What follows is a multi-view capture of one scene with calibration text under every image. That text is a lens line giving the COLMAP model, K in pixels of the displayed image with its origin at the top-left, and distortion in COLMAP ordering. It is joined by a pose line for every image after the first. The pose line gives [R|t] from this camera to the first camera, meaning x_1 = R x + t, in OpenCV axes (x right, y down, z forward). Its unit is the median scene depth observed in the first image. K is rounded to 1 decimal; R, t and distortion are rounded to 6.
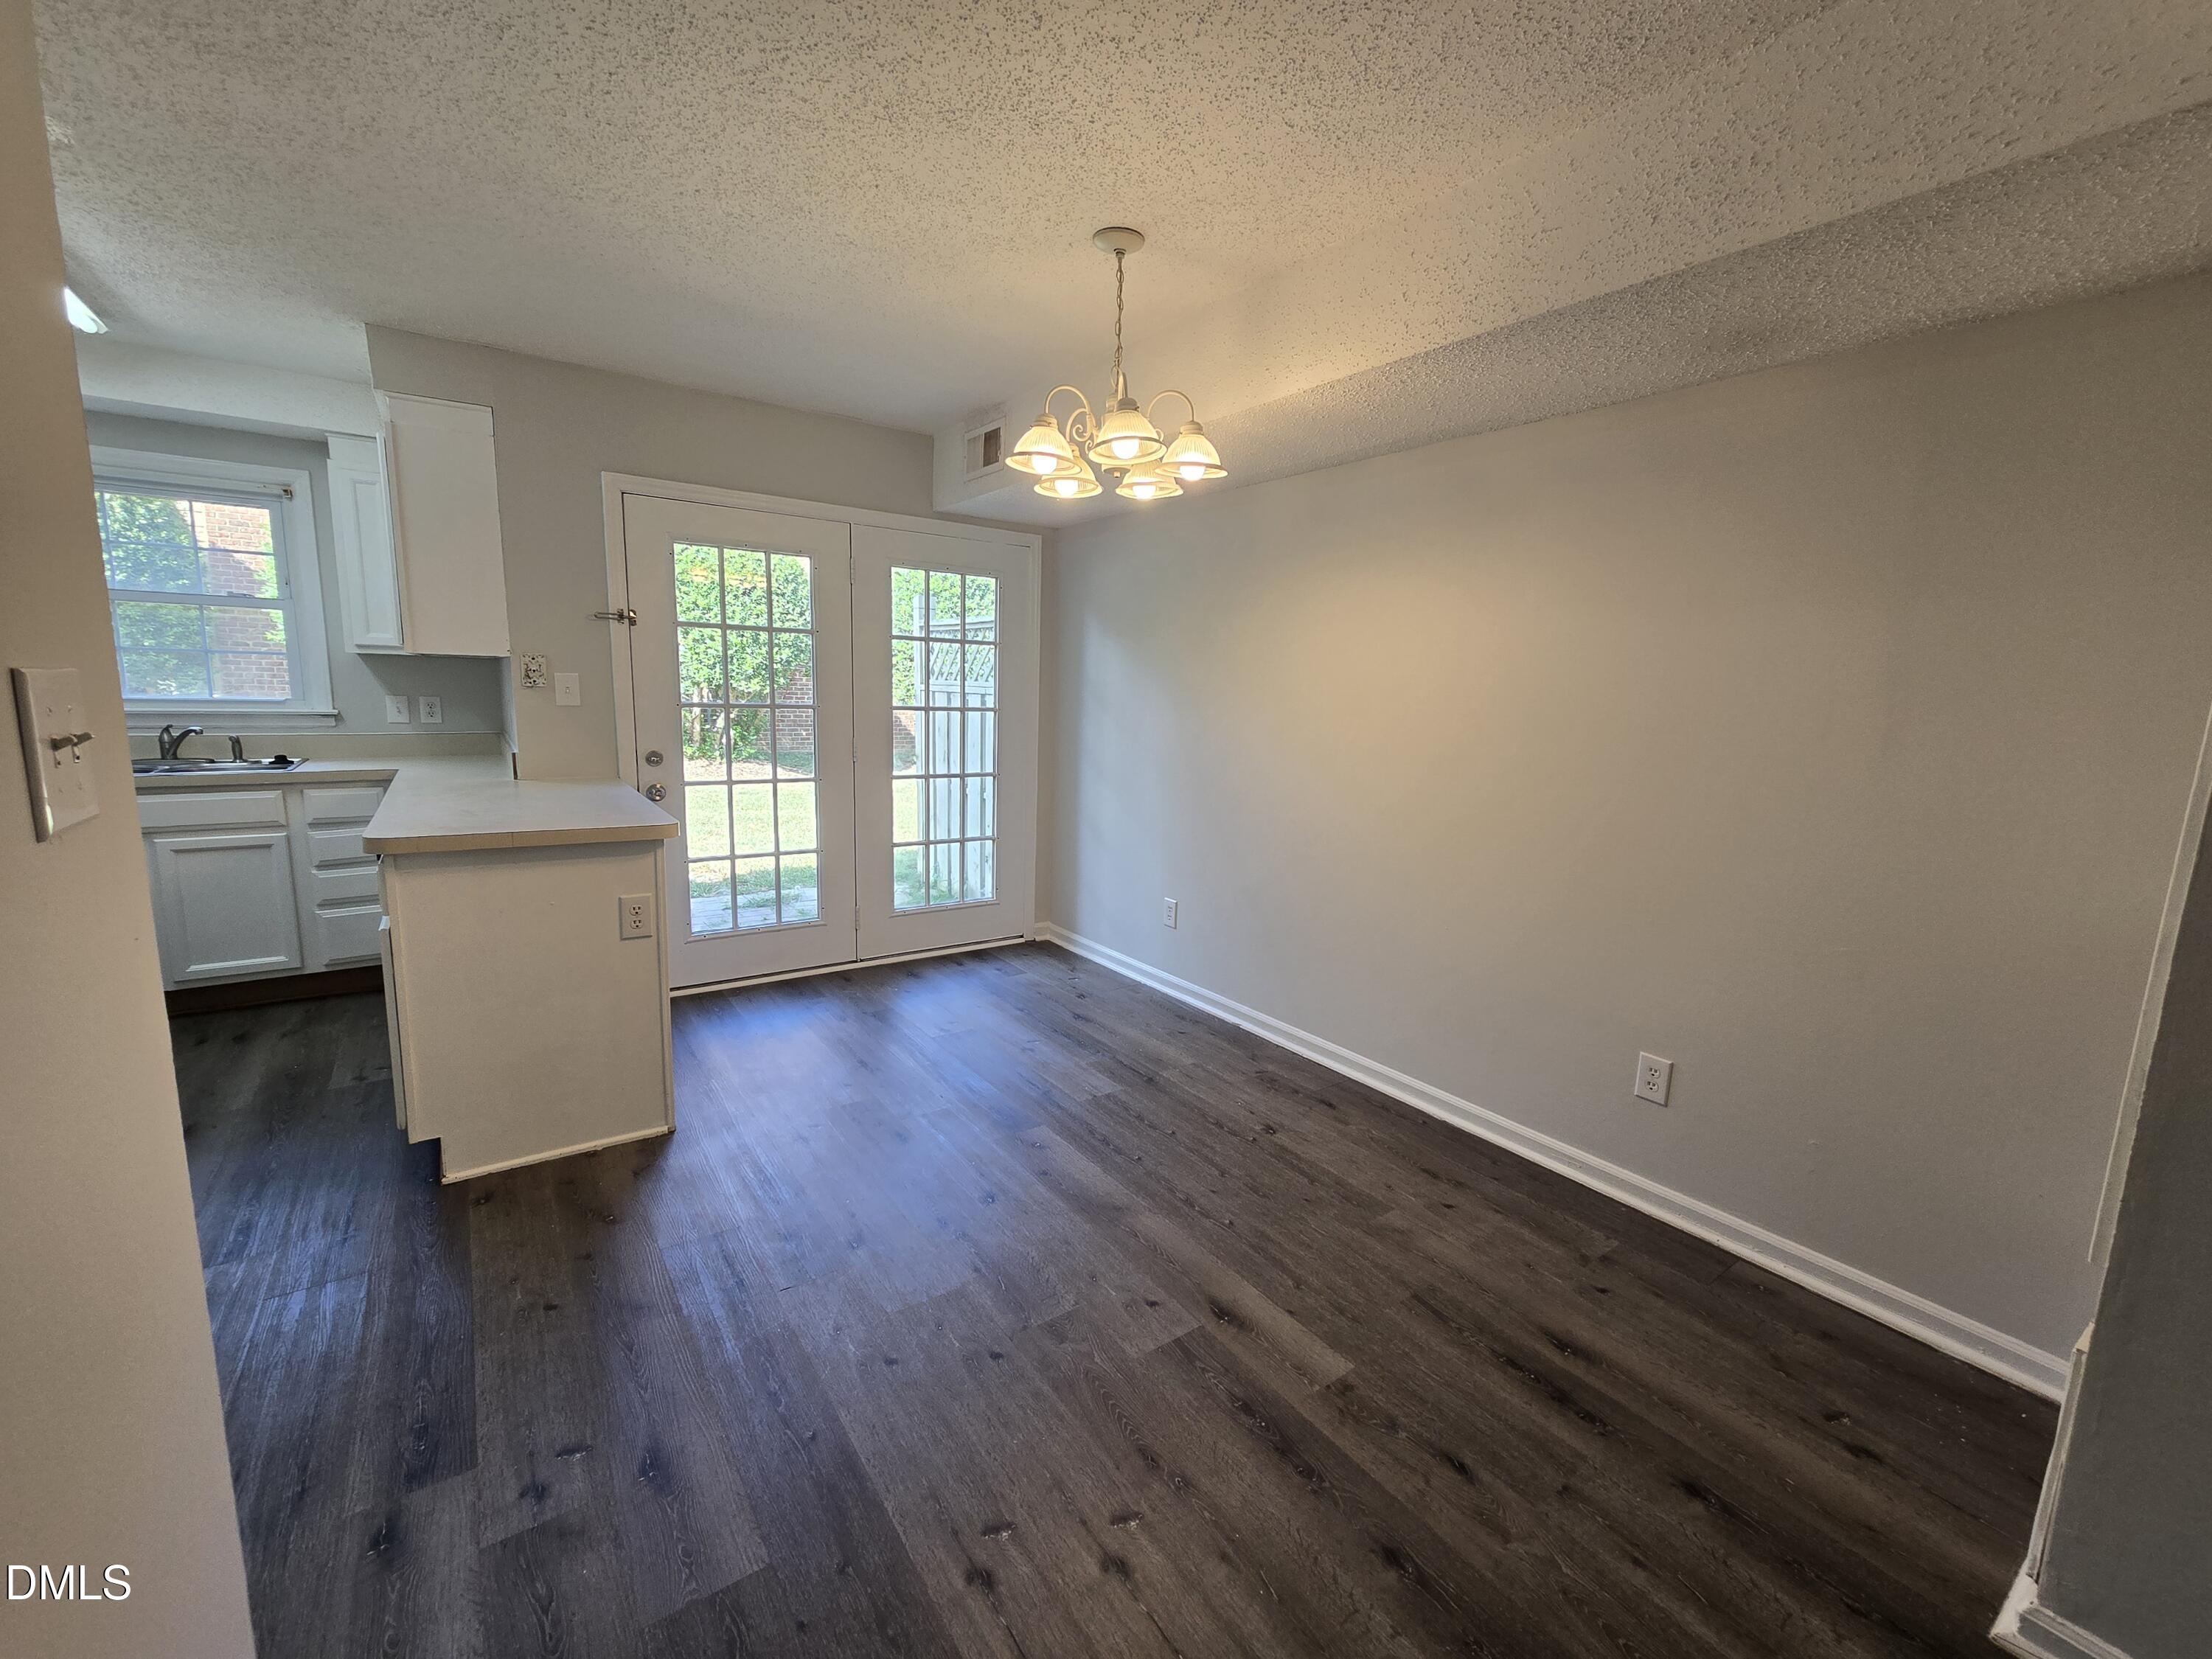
lens RADIAL K [[909.4, 0, 1118.7], [0, 909.4, 829.1], [0, 0, 1]] dist [-0.000911, -0.001189]
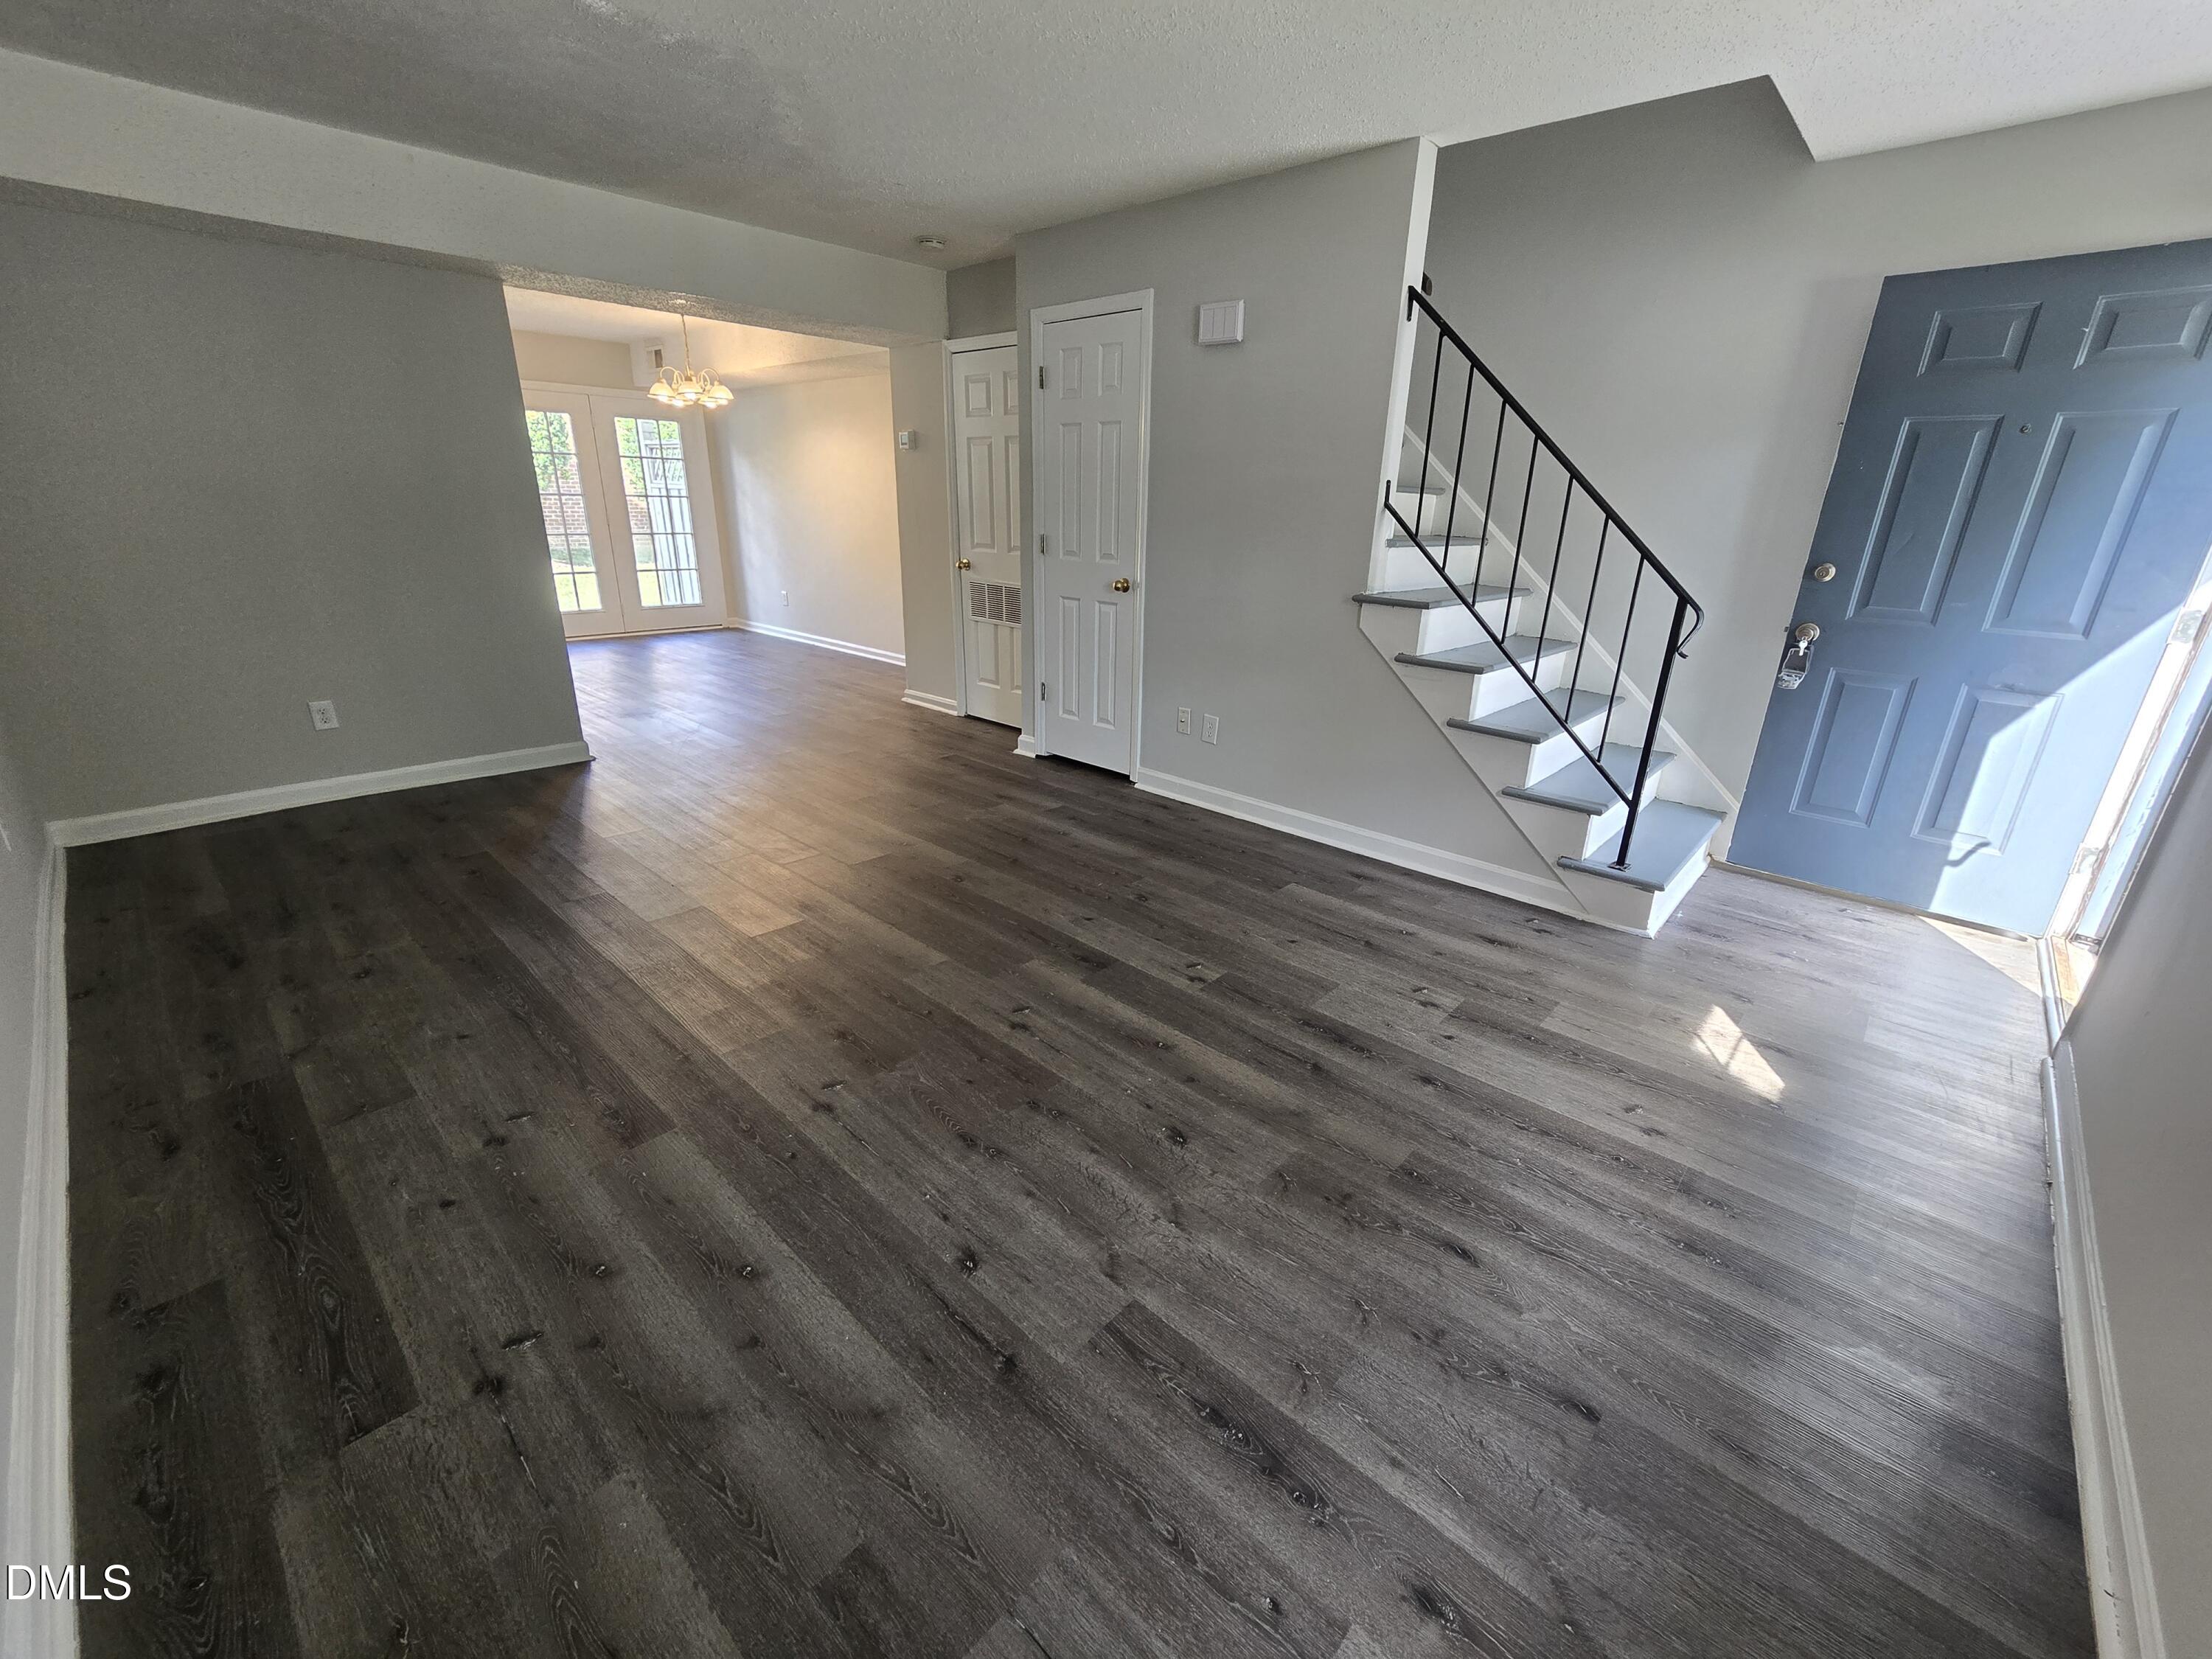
lens RADIAL K [[905.6, 0, 1115.3], [0, 905.6, 829.7], [0, 0, 1]] dist [-0.000552, -0.001419]
pose [[0.979498, -0.073760, 0.187463, 0.500516], [0.034357, 0.978089, 0.205331, 0.282788], [-0.198500, -0.194681, 0.960571, -1.672476]]
